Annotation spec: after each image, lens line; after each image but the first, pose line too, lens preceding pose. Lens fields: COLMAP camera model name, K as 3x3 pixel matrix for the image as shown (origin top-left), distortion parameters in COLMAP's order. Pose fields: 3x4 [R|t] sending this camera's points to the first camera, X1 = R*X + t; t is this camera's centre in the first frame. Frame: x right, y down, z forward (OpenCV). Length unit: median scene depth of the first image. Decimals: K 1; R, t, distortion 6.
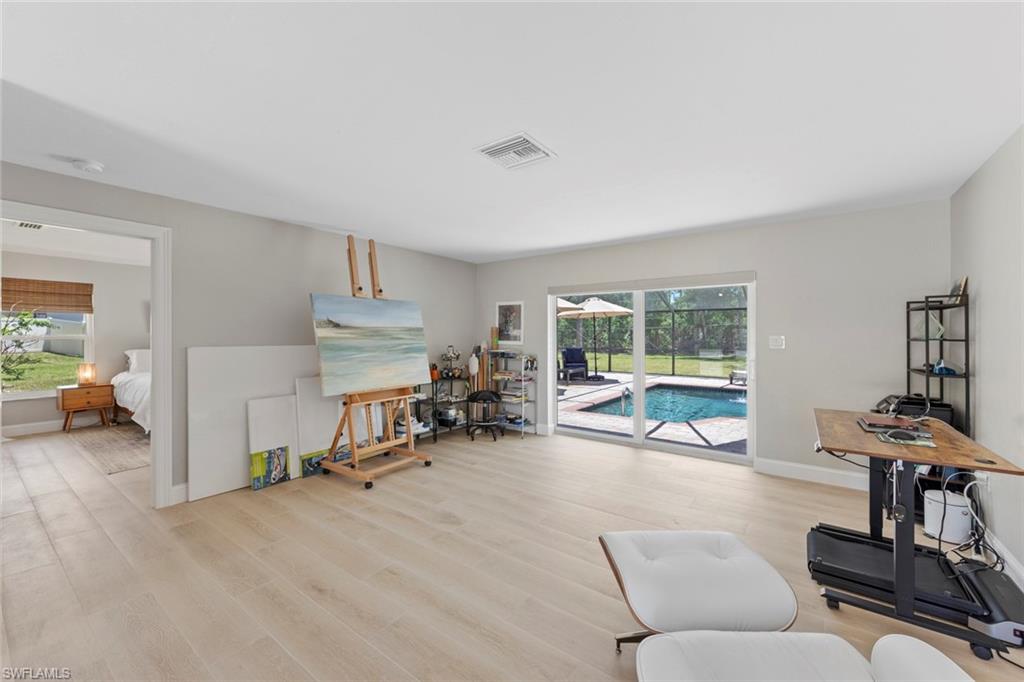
lens RADIAL K [[404.5, 0, 509.7], [0, 404.5, 336.4], [0, 0, 1]] dist [0.007673, -0.000044]
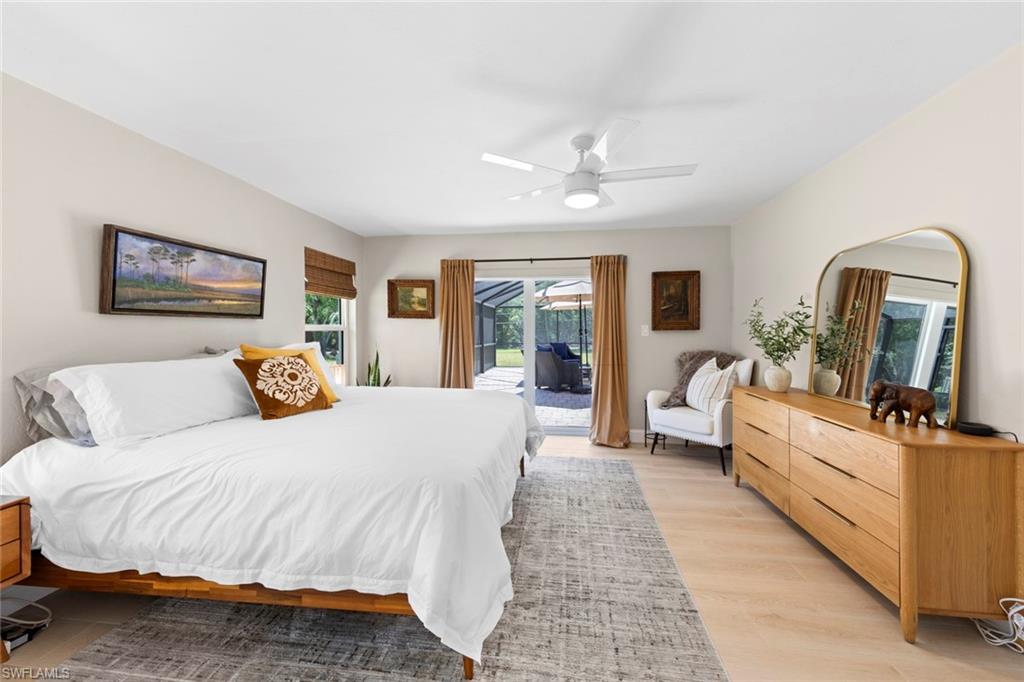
lens RADIAL K [[395.0, 0, 511.8], [0, 395.0, 331.5], [0, 0, 1]] dist [0.008668, -0.000243]
pose [[0.876525, -0.003023, 0.481346, -0.810135], [0.002833, 0.999995, 0.001121, 0.008181], [-0.481347, 0.000381, 0.876530, 0.605023]]
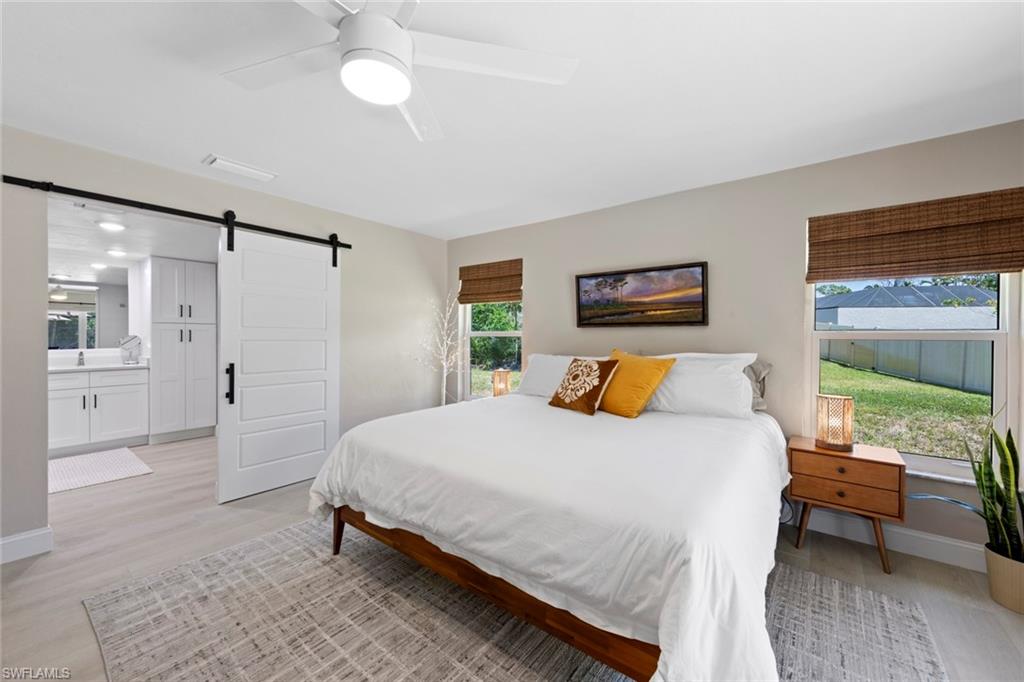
lens RADIAL K [[395.4, 0, 512.1], [0, 395.4, 335.0], [0, 0, 1]] dist [0.008449, 0.000070]
pose [[-0.024725, 0.000158, -0.999694, -0.335283], [-0.008135, 0.999967, 0.000359, 0.004661], [0.999661, 0.008142, -0.024723, 1.009076]]
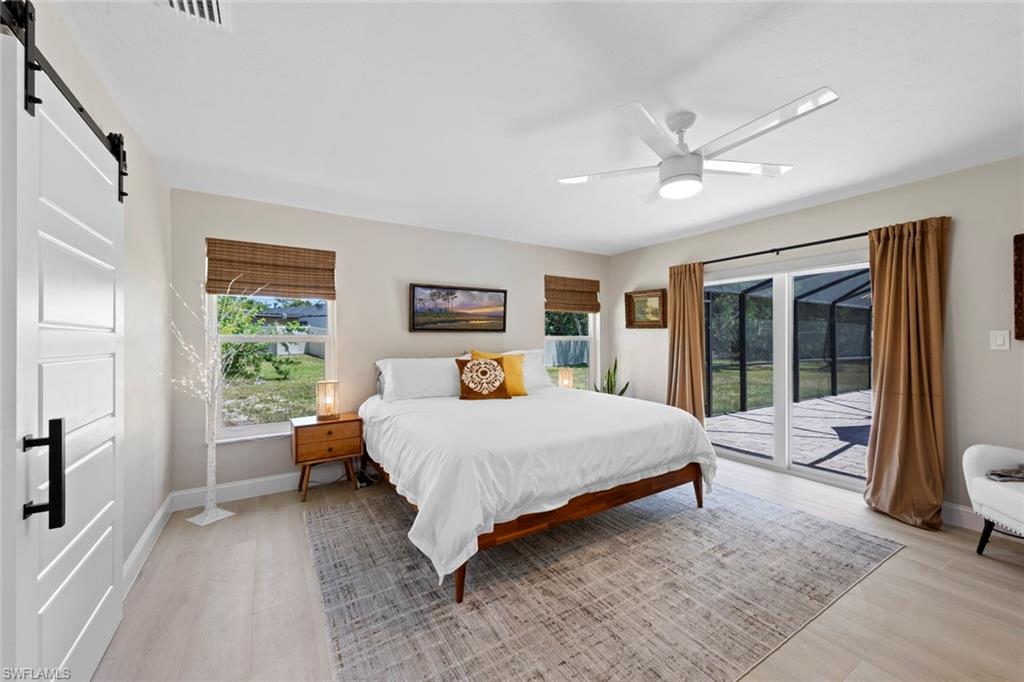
lens RADIAL K [[391.8, 0, 512.0], [0, 391.8, 341.0], [0, 0, 1]] dist [0.008892, -0.000087]
pose [[0.930017, -0.002813, -0.367507, -0.558946], [0.002695, 0.999996, -0.000835, 0.007916], [0.367507, -0.000214, 0.930021, 0.548786]]
